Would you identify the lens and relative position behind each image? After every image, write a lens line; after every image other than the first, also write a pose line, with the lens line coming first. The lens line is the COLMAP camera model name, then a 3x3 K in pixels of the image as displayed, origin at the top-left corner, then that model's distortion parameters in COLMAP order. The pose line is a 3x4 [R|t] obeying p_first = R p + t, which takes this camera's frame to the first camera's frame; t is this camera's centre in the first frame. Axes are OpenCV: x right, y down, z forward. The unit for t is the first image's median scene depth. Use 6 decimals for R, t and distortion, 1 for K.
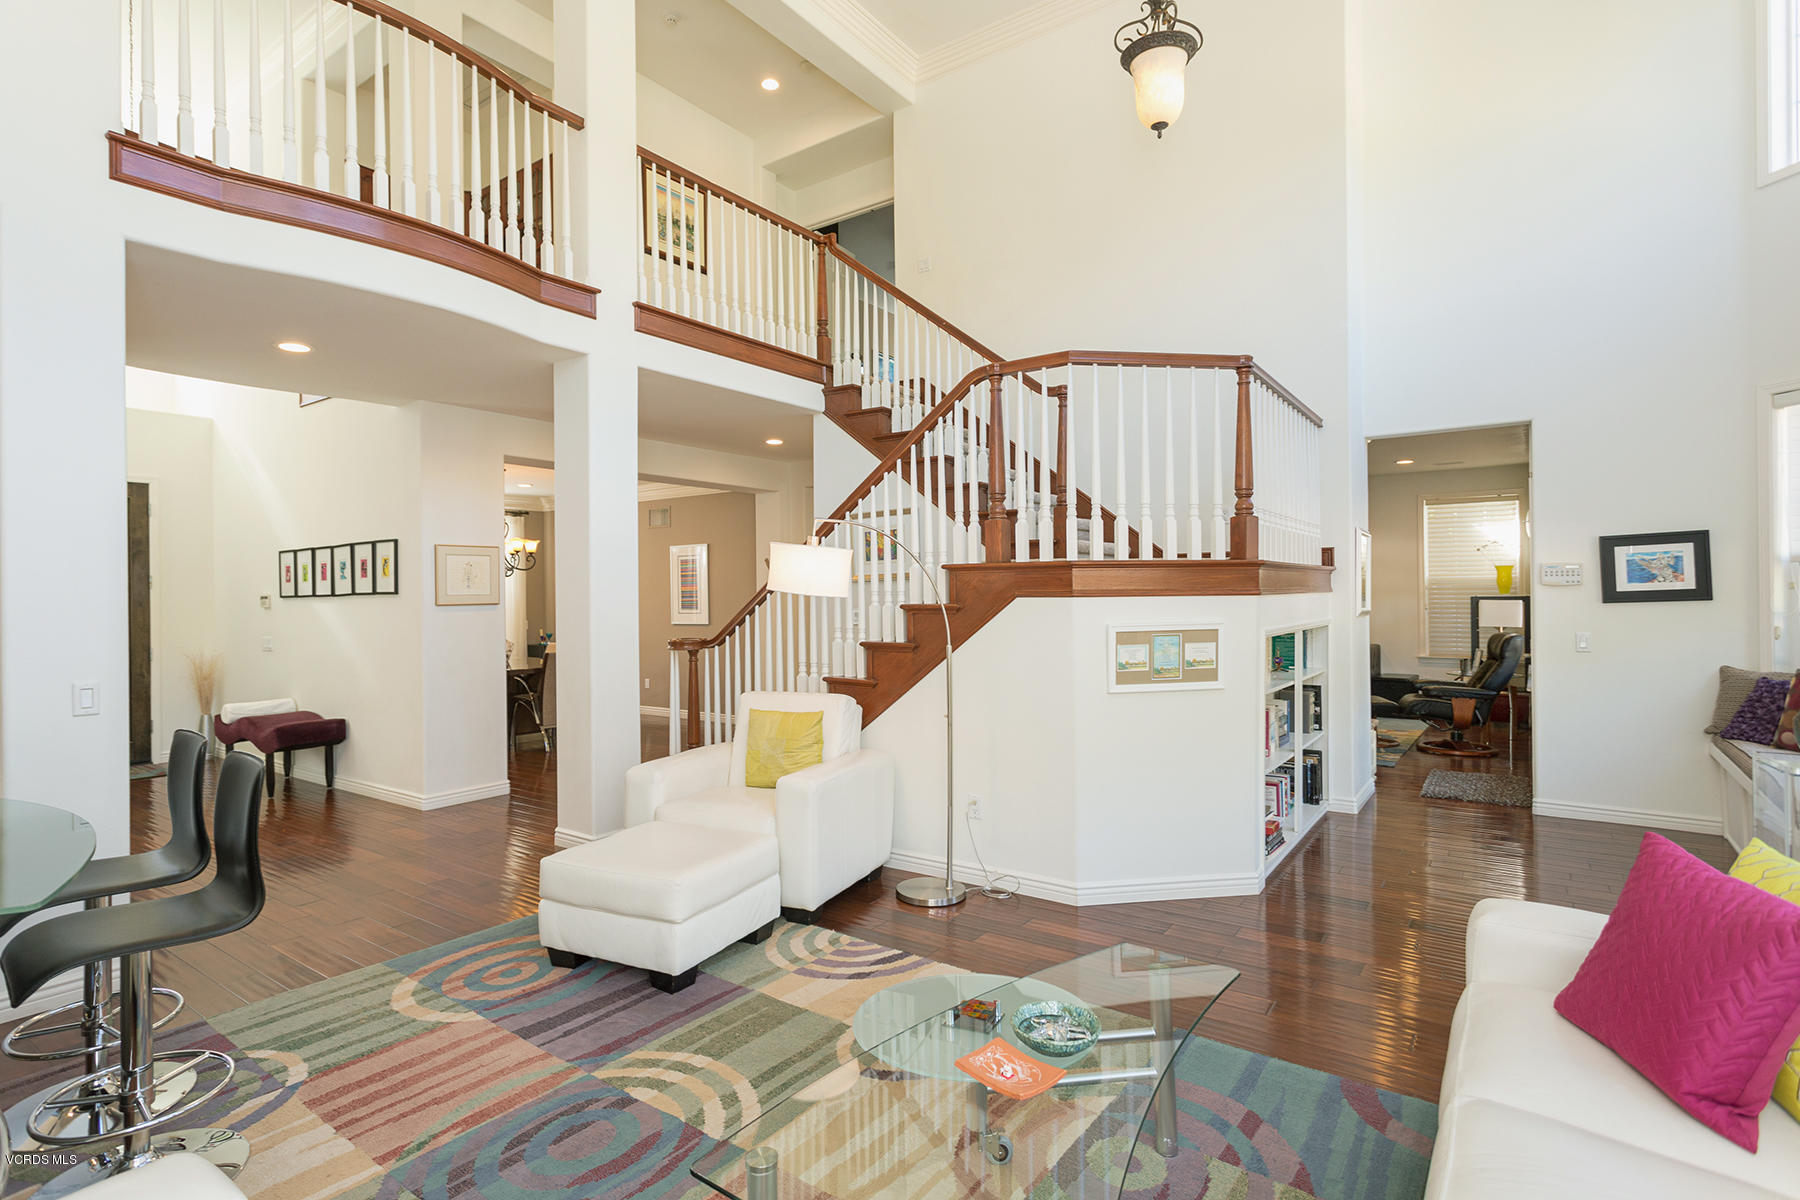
lens RADIAL K [[912.3, 0, 900.0], [0, 912.3, 600.0], [0, 0, 1]] dist [-0.014392, -0.000534]
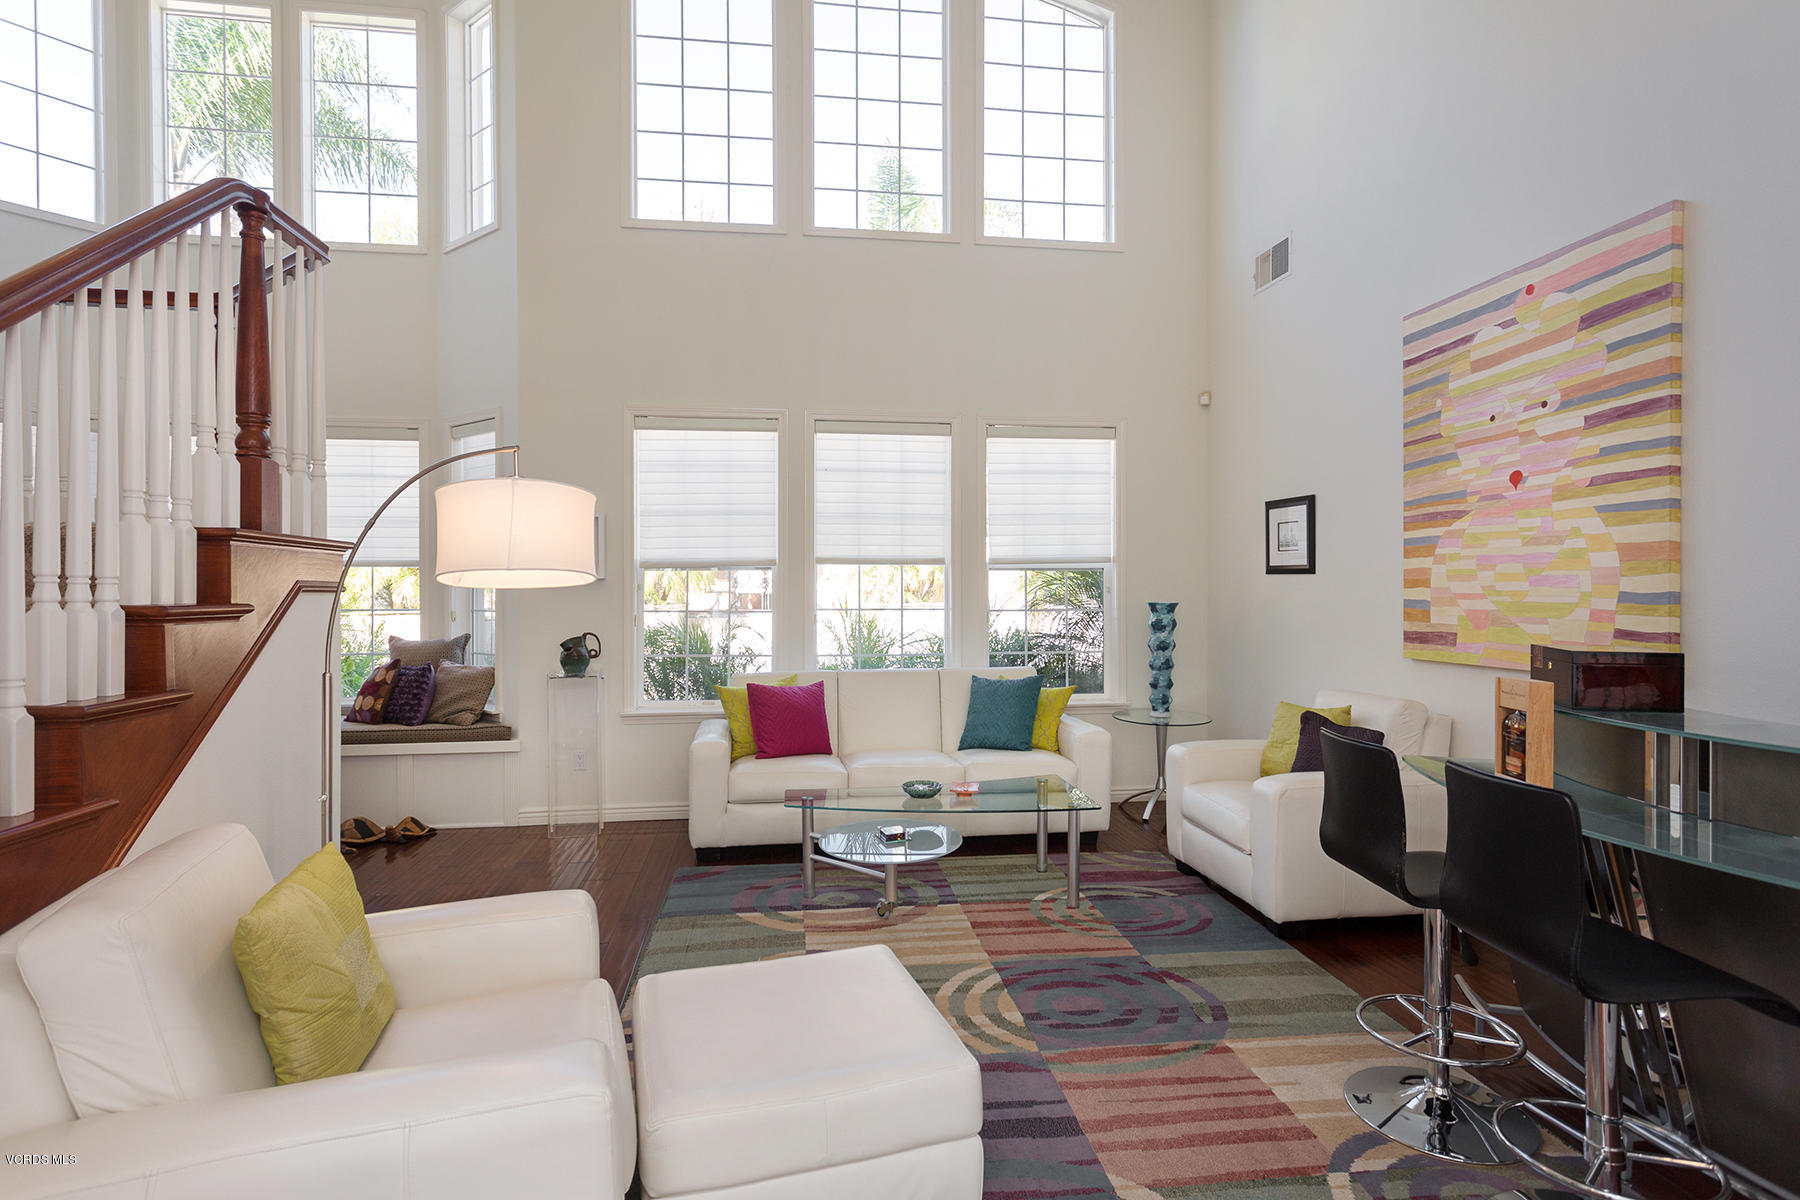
lens RADIAL K [[871.0, 0, 894.6], [0, 871.0, 591.4], [0, 0, 1]] dist [-0.001175, 0.000066]
pose [[-0.673815, 0.008719, 0.738849, -0.957967], [0.012864, 0.999917, -0.000068, 0.003818], [-0.738789, 0.009459, -0.673871, 1.770880]]
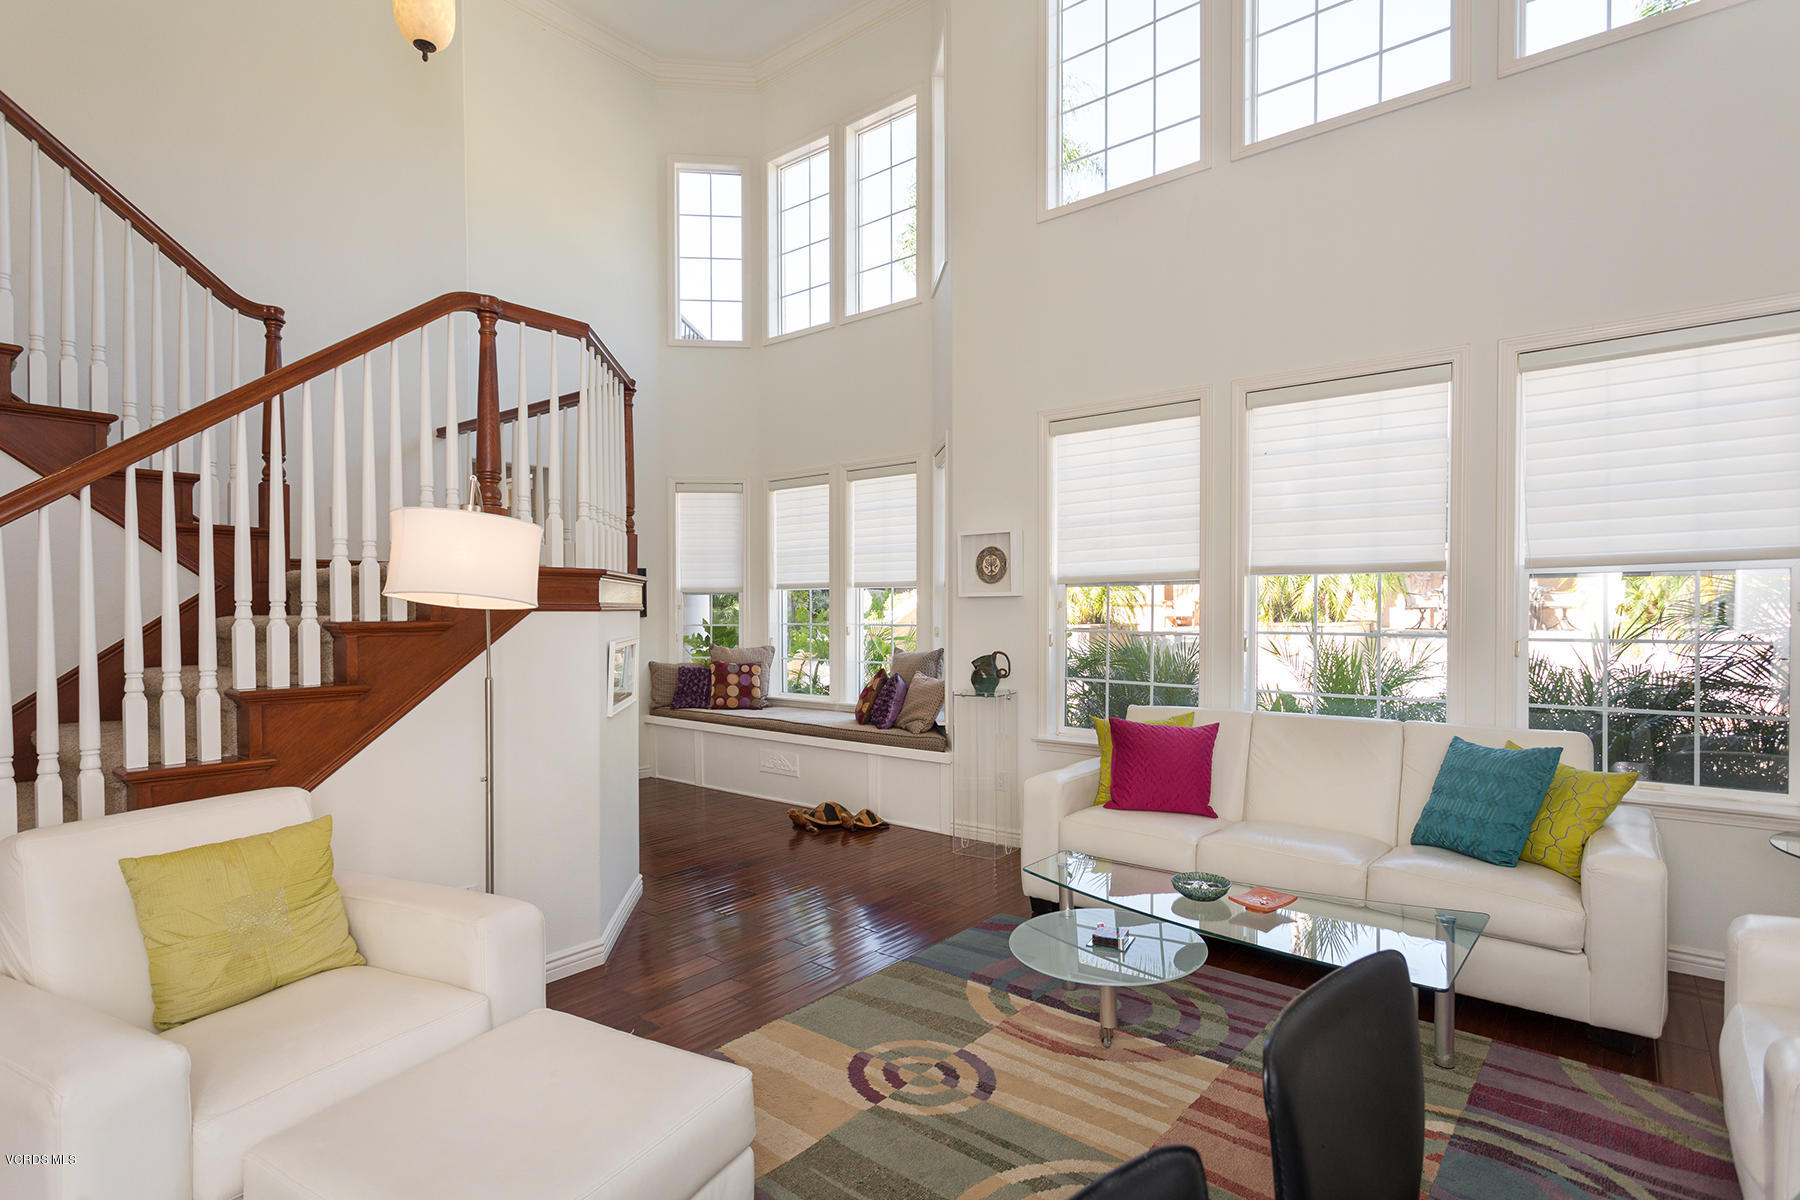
lens RADIAL K [[871.4, 0, 920.5], [0, 871.4, 616.8], [0, 0, 1]] dist [0.001209, 0.000738]
pose [[0.052723, -0.001912, 0.998607, -0.969645], [0.009524, 0.999954, 0.001412, 0.007023], [-0.998564, 0.009437, 0.052738, 1.009910]]
